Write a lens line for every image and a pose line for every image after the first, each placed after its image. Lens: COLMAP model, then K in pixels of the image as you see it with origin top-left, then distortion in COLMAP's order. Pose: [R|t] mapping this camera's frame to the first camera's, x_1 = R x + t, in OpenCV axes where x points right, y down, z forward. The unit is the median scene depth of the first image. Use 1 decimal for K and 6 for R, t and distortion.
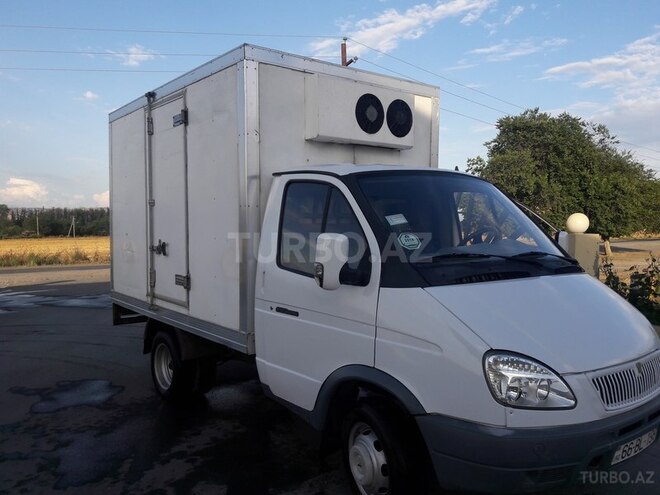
lens RADIAL K [[547.3, 0, 329.6], [0, 547.3, 251.2], [0, 0, 1]] dist [-0.011931, -0.007168]
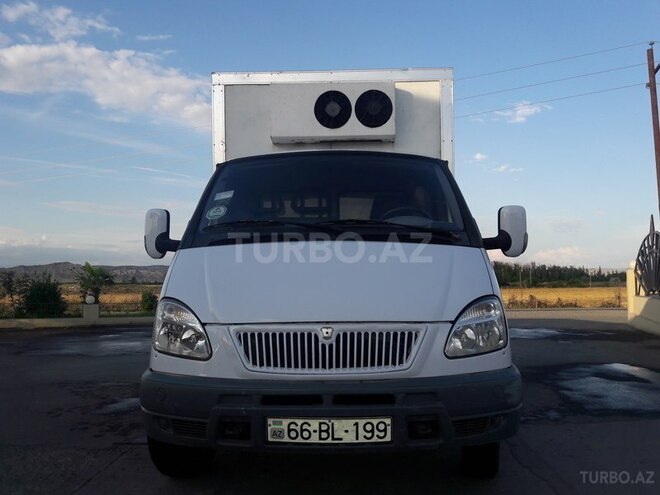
lens RADIAL K [[547.3, 0, 330.8], [0, 547.3, 244.6], [0, 0, 1]] dist [-0.011931, -0.007168]
pose [[0.779597, -0.046298, -0.624568, 0.702540], [-0.020746, 0.994807, -0.099639, 0.104232], [0.625938, 0.090636, 0.774588, 0.224325]]
